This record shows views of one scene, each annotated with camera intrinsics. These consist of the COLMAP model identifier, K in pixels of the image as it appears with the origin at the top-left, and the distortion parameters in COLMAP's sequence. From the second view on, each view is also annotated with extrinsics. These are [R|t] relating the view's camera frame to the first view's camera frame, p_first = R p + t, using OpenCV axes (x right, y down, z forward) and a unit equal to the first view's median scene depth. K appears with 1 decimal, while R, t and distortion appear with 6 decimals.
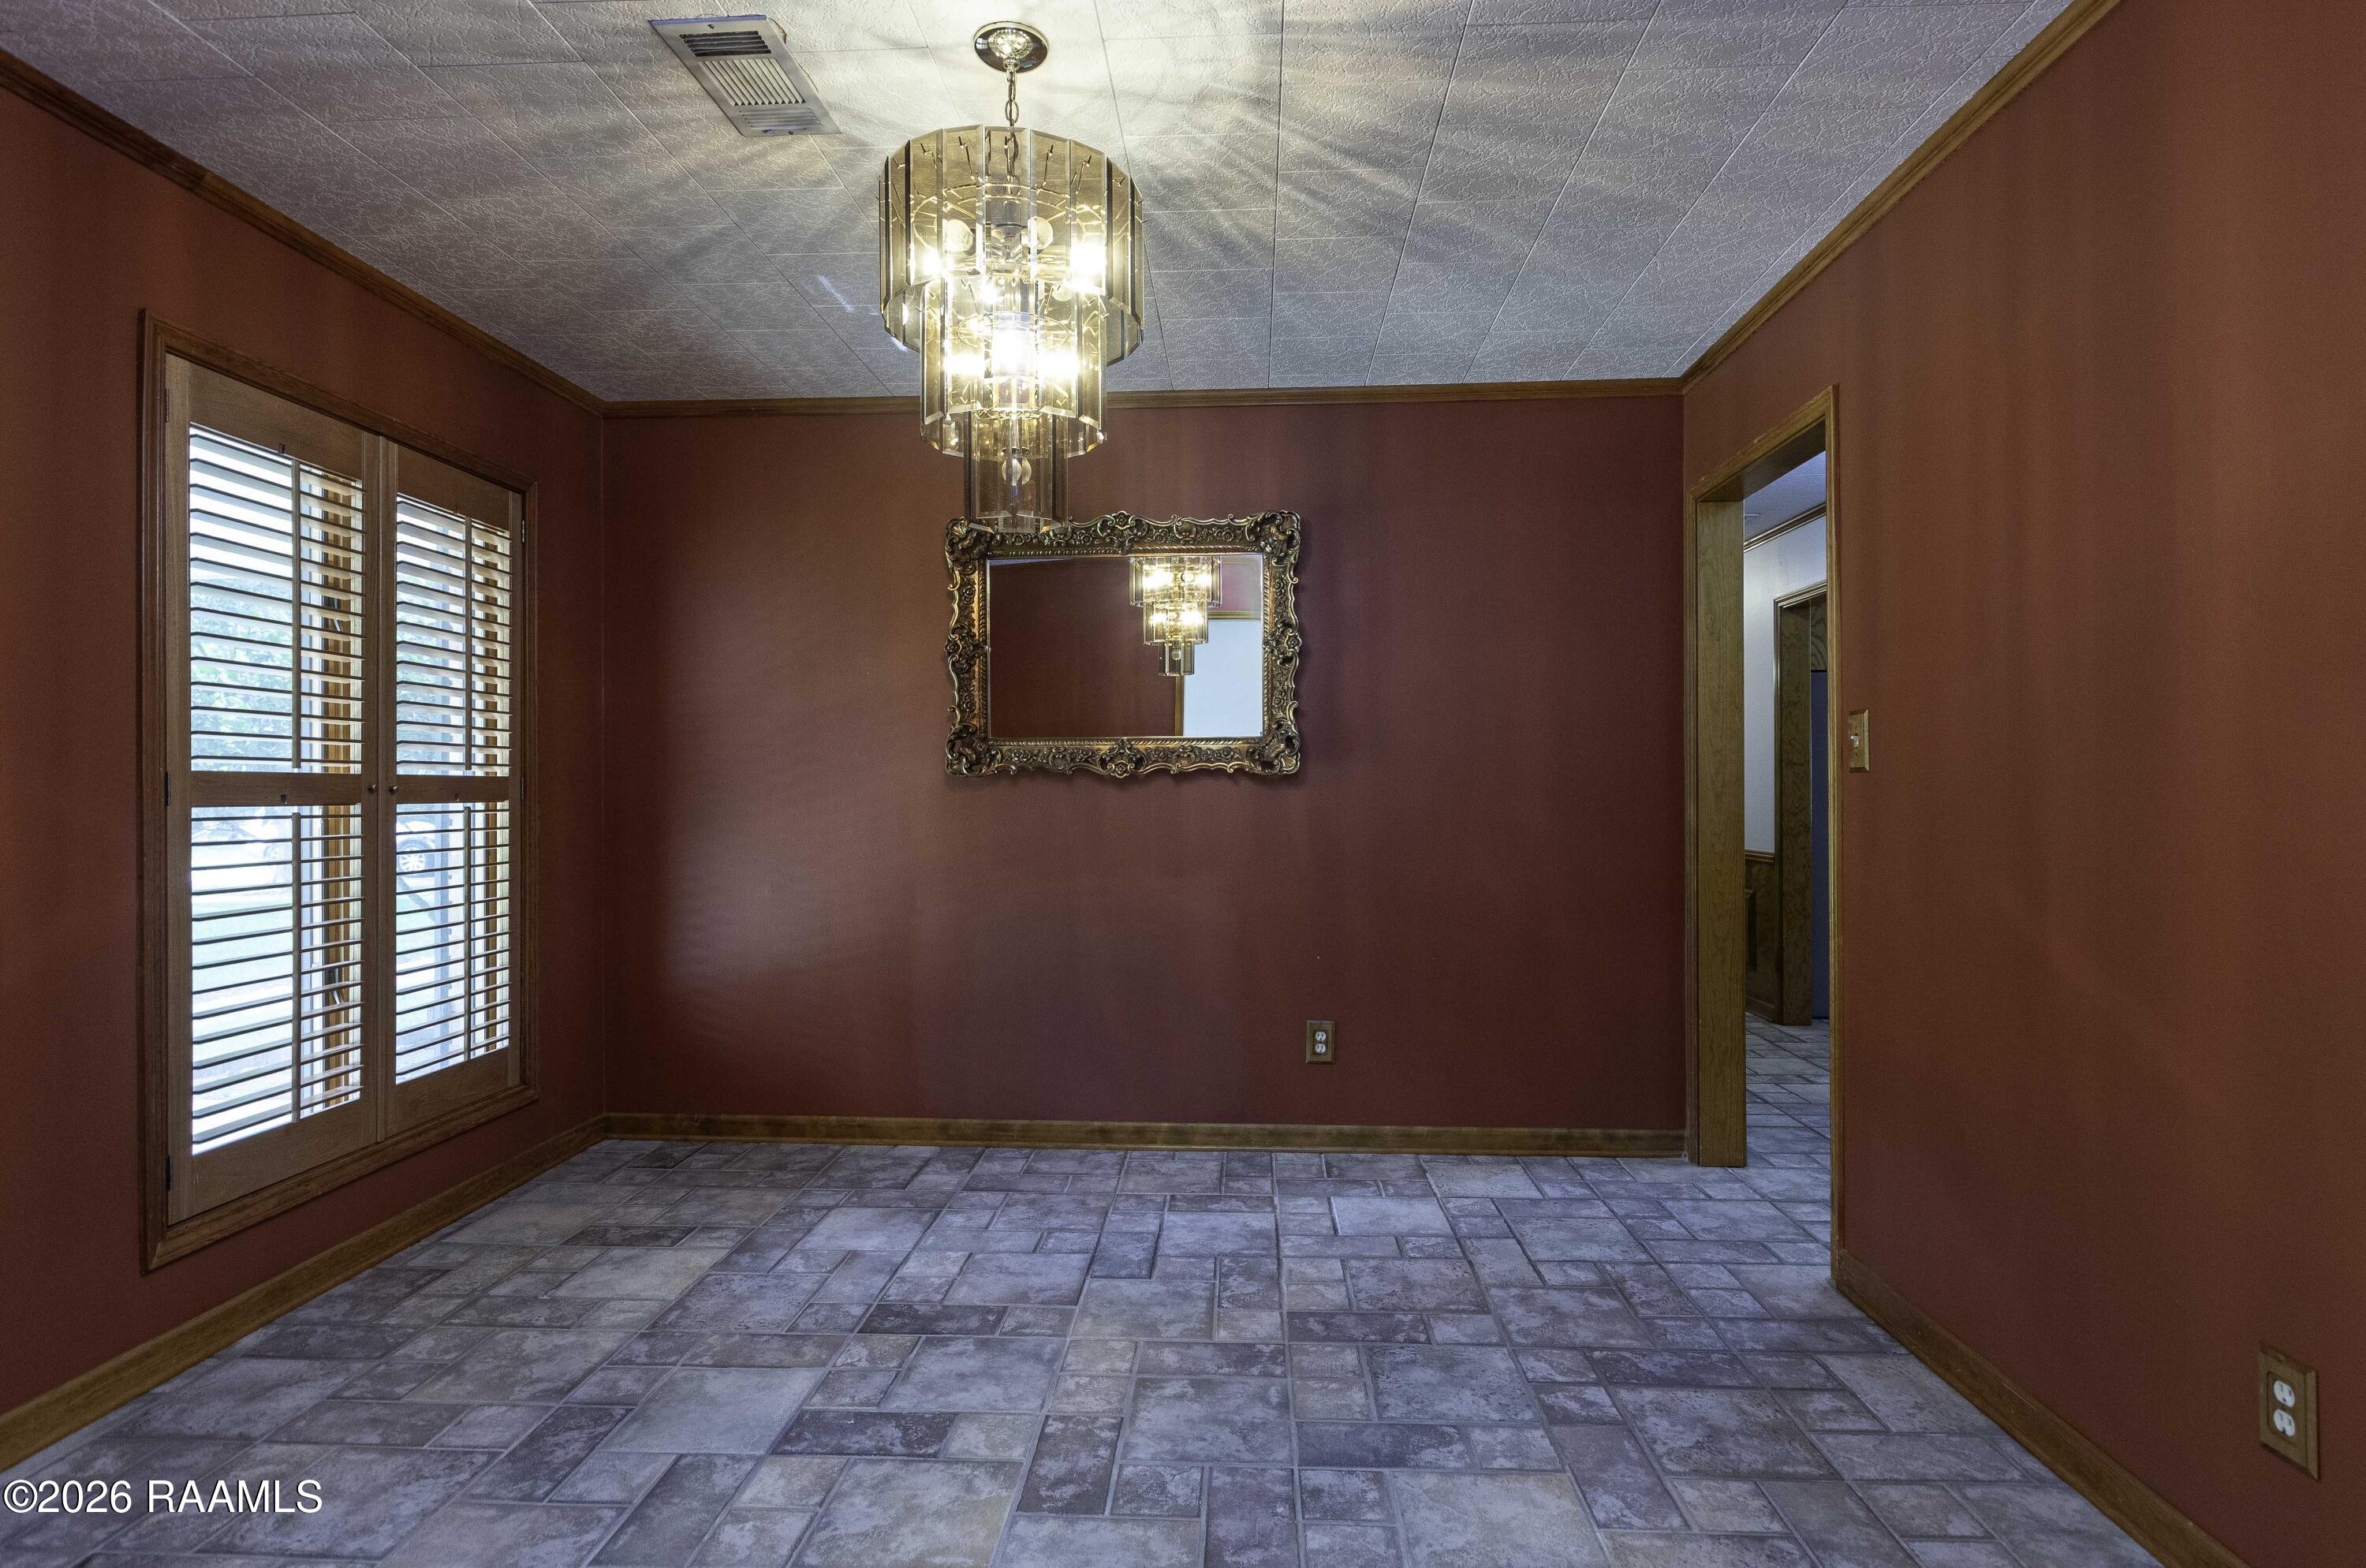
lens RADIAL K [[1201.7, 0, 1183.0], [0, 1201.7, 784.0], [0, 0, 1]] dist [-0.002355, -0.000749]
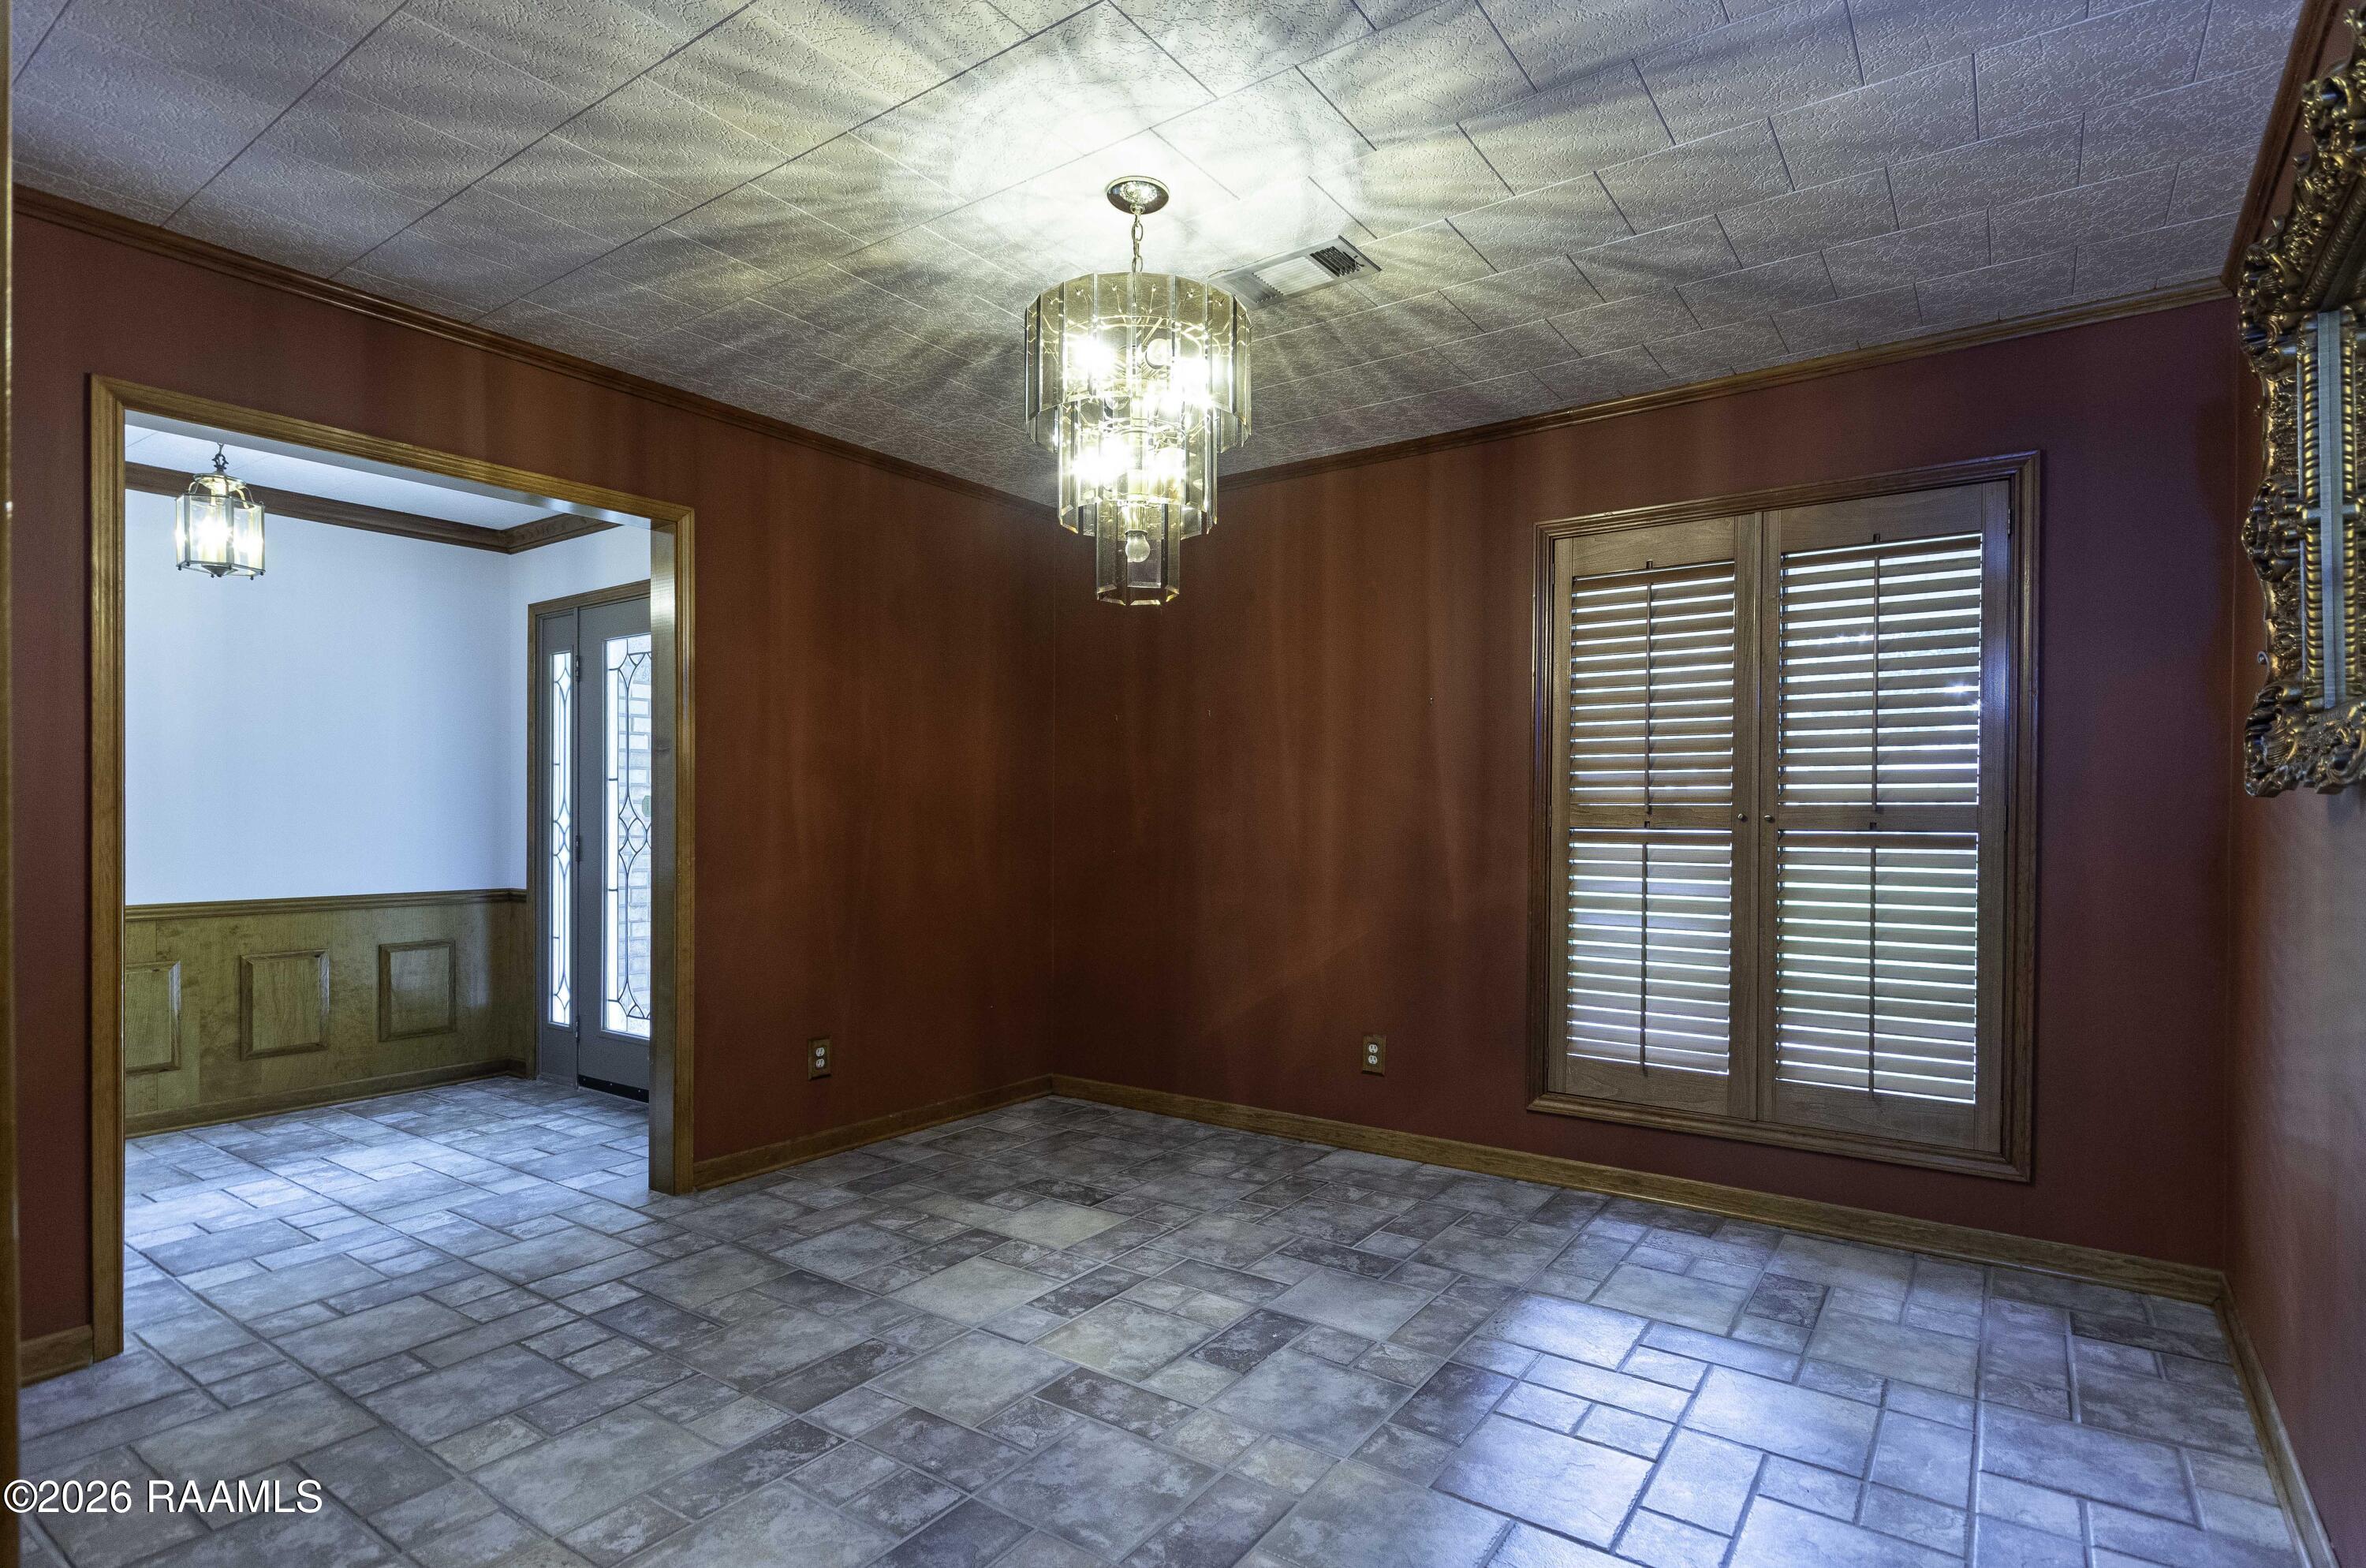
lens RADIAL K [[1135.6, 0, 1208.8], [0, 1135.6, 791.5], [0, 0, 1]] dist [-0.003170, -0.001150]
pose [[-0.505277, -0.015677, -0.862815, 0.722818], [-0.003813, 0.999866, -0.015935, 0.002355], [0.862949, -0.004761, -0.505269, 1.465855]]
